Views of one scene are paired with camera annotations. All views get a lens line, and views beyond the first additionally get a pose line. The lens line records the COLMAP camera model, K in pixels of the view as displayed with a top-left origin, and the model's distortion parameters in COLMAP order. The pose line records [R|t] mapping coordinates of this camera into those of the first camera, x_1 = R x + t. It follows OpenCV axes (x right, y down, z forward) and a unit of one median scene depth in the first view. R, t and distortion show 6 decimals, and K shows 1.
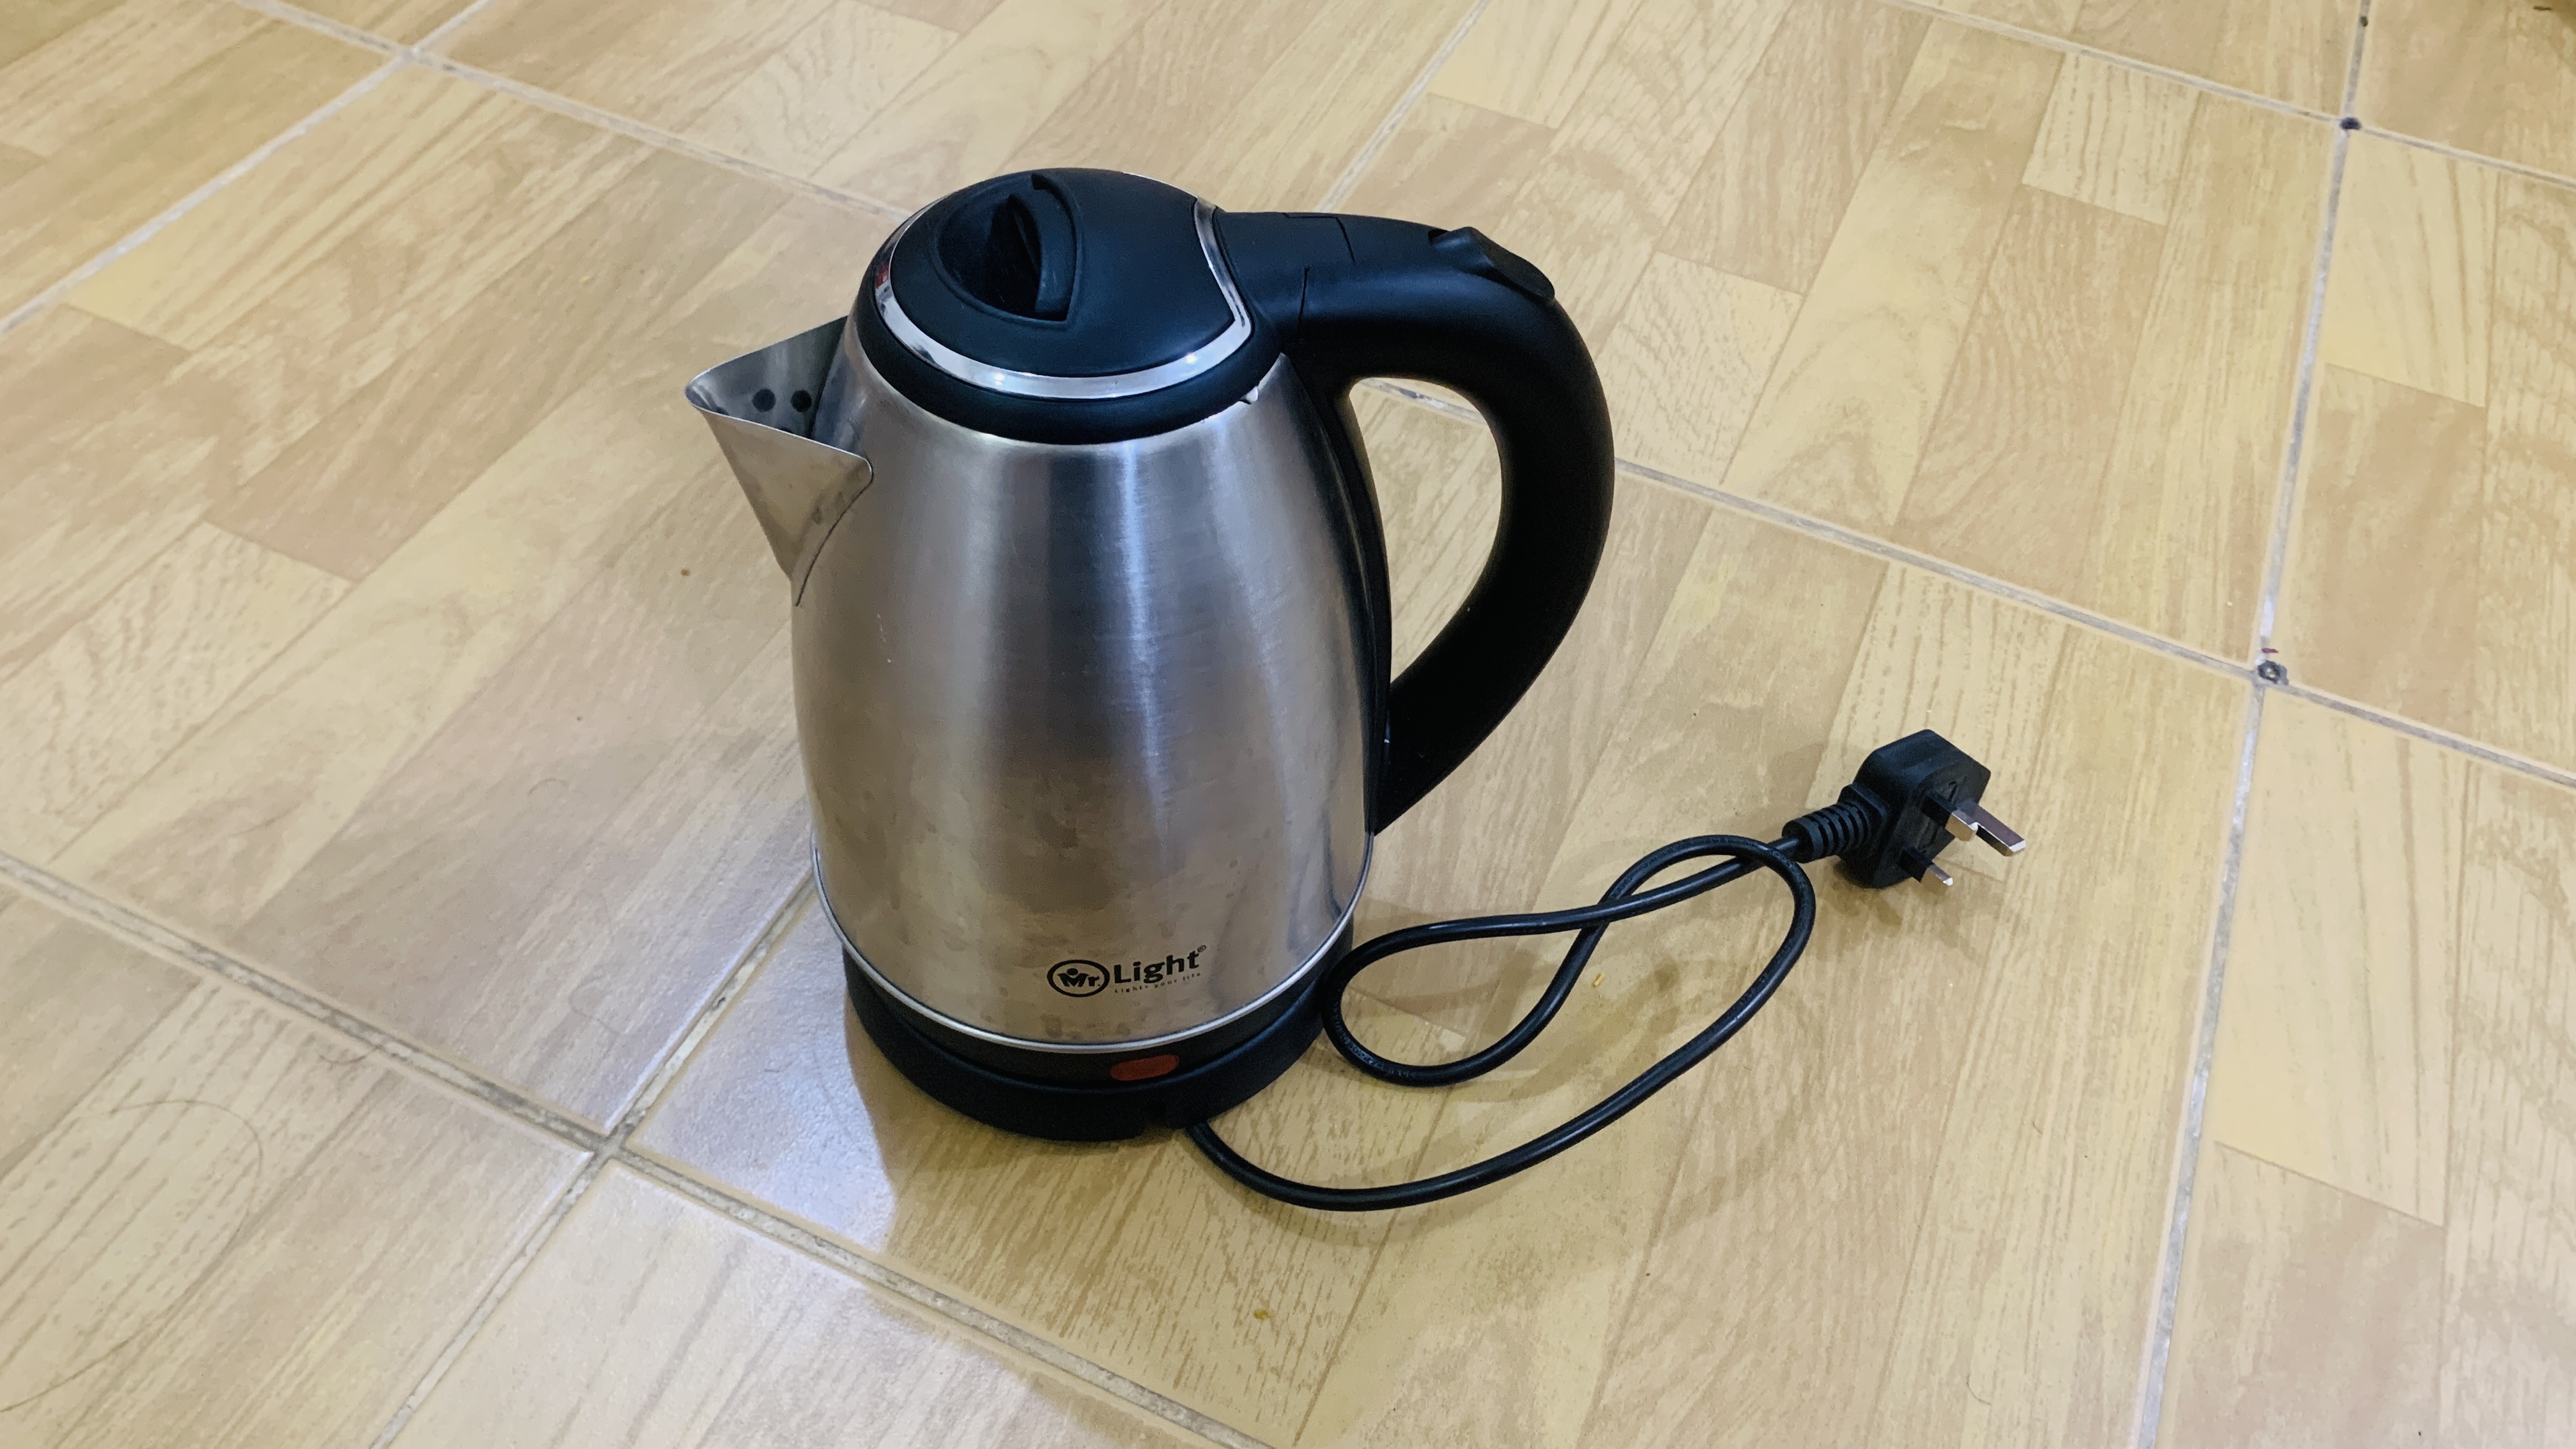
lens RADIAL K [[2045.6, 0, 1329.9], [0, 2045.6, 712.5], [0, 0, 1]] dist [0.010792, -0.003591]
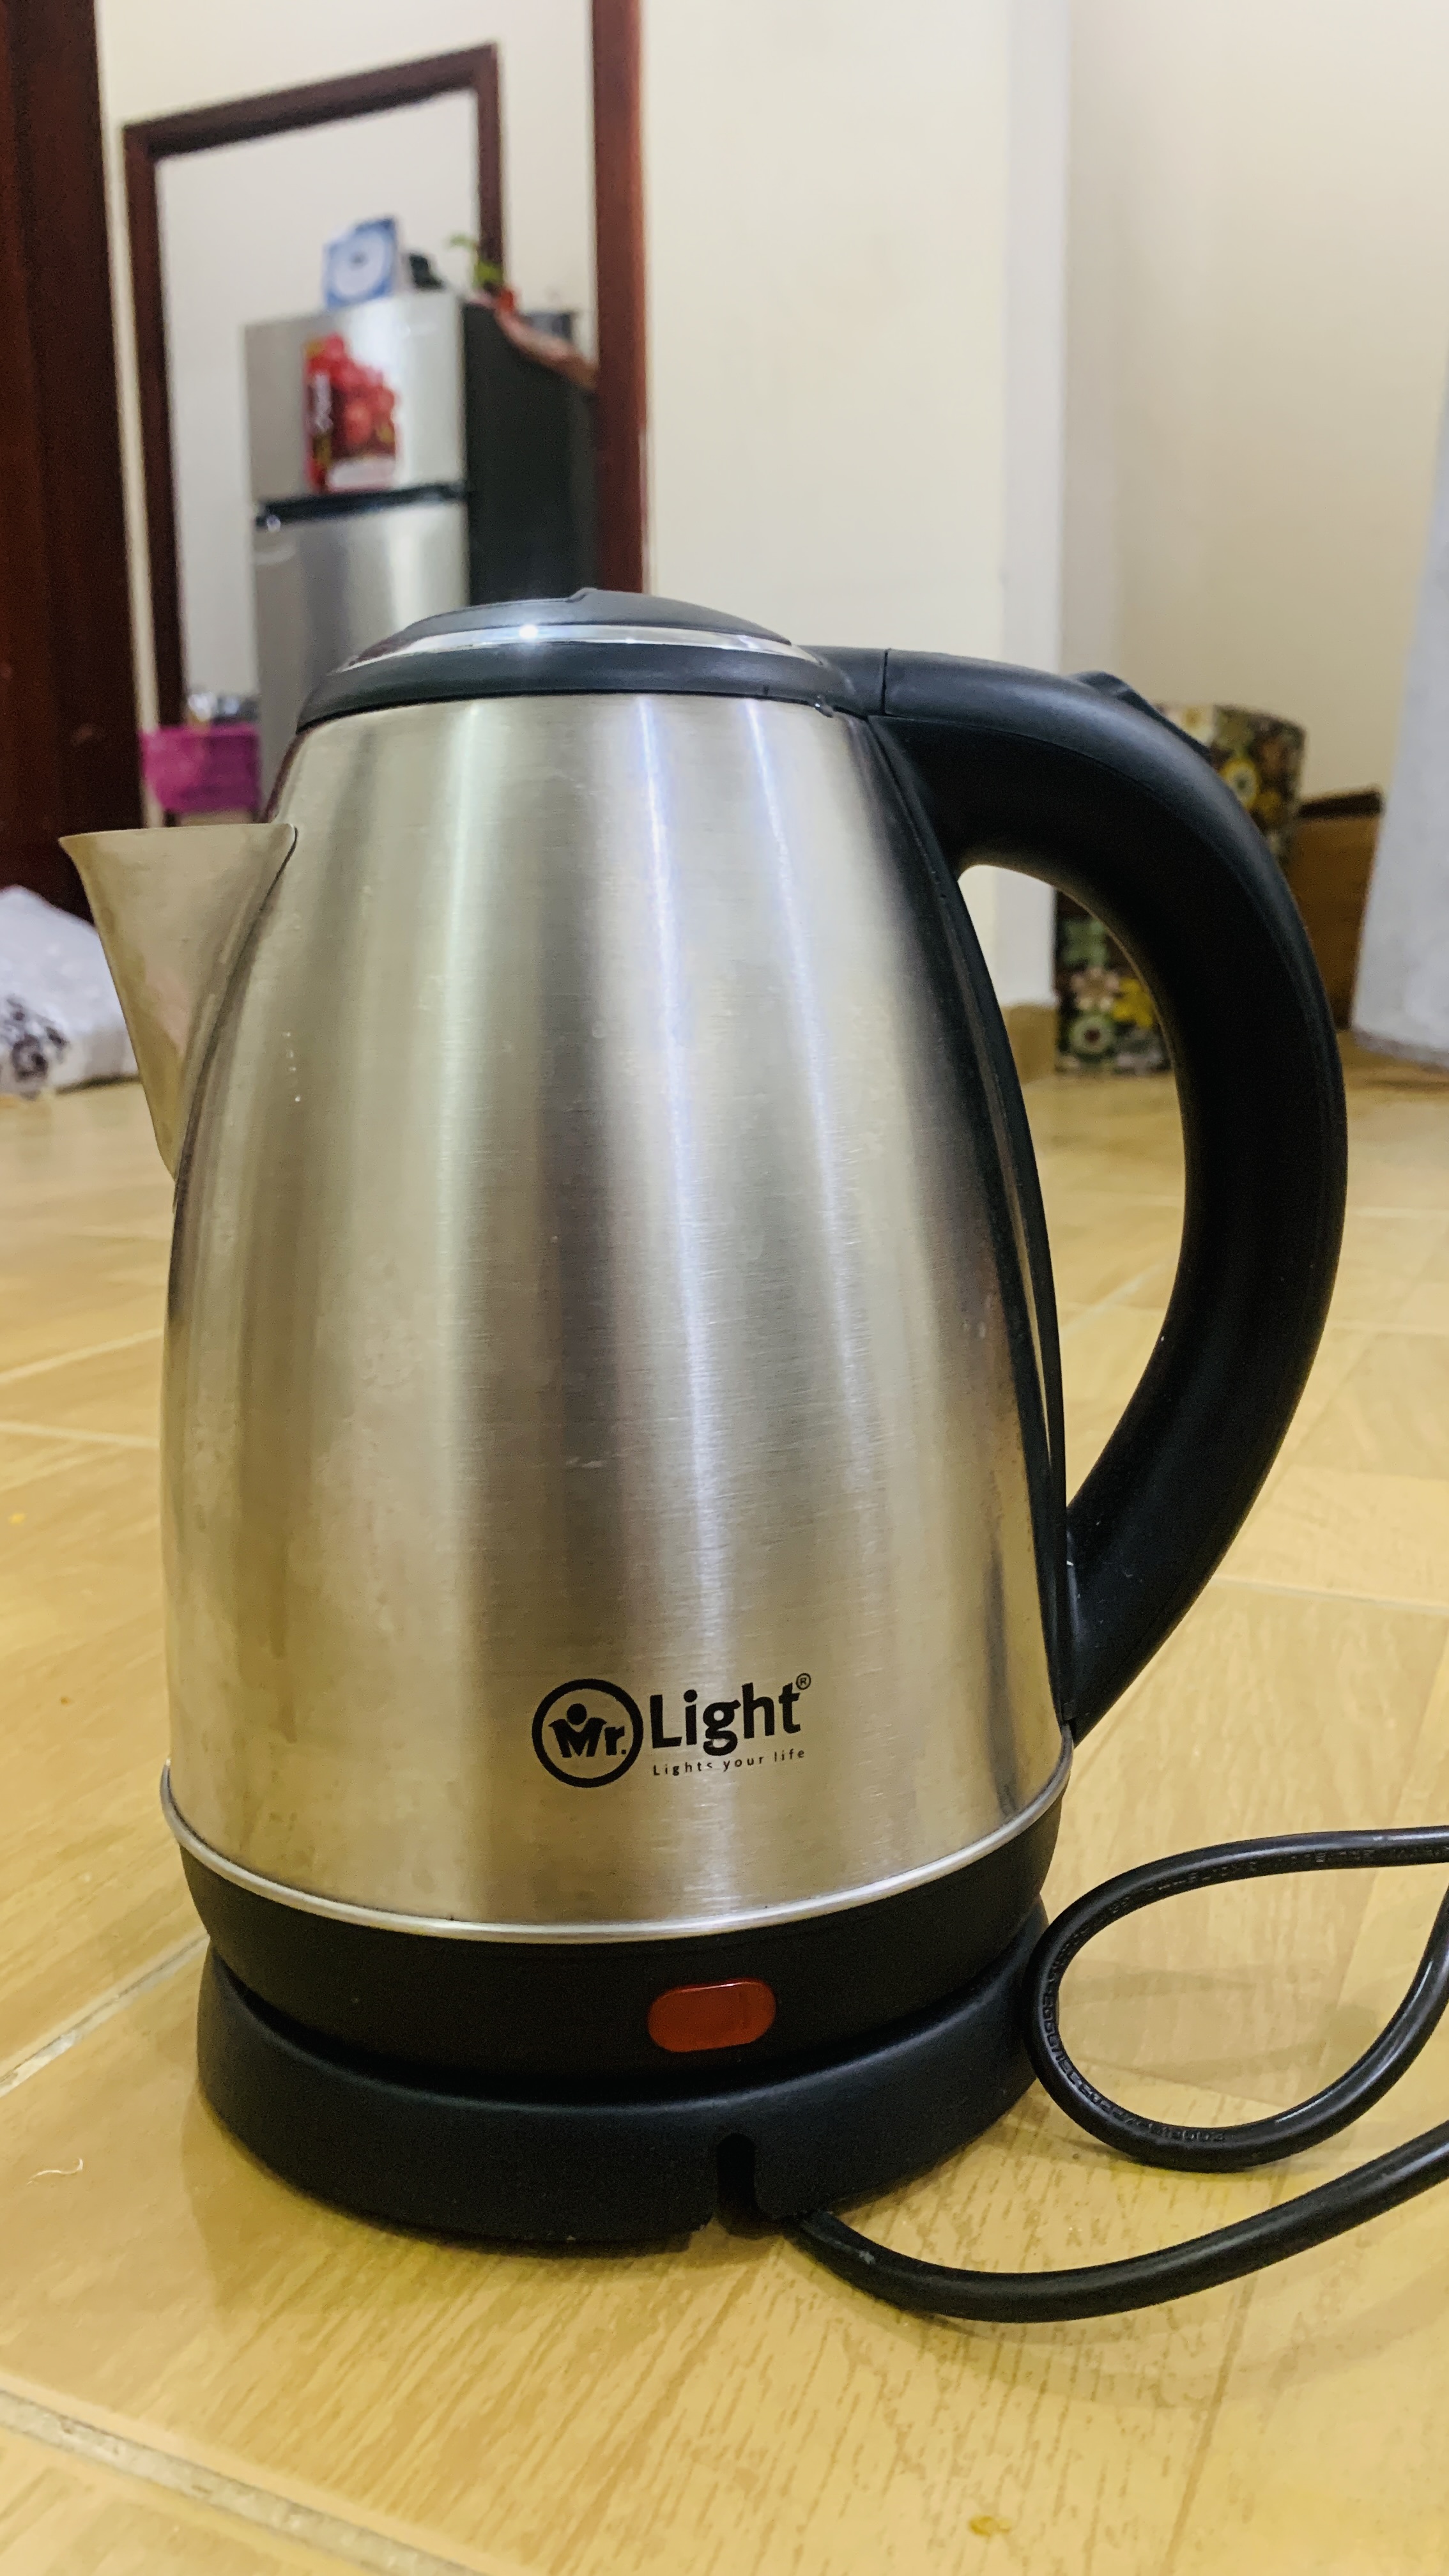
lens RADIAL K [[2045.6, 0, 724.5], [0, 2045.6, 1288.0], [0, 0, 1]] dist [0.010792, -0.003591]
pose [[0.995576, -0.084445, -0.041188, -0.047925], [0.039627, 0.774885, -0.630859, 0.359293], [0.085189, 0.626436, 0.774804, 0.453137]]
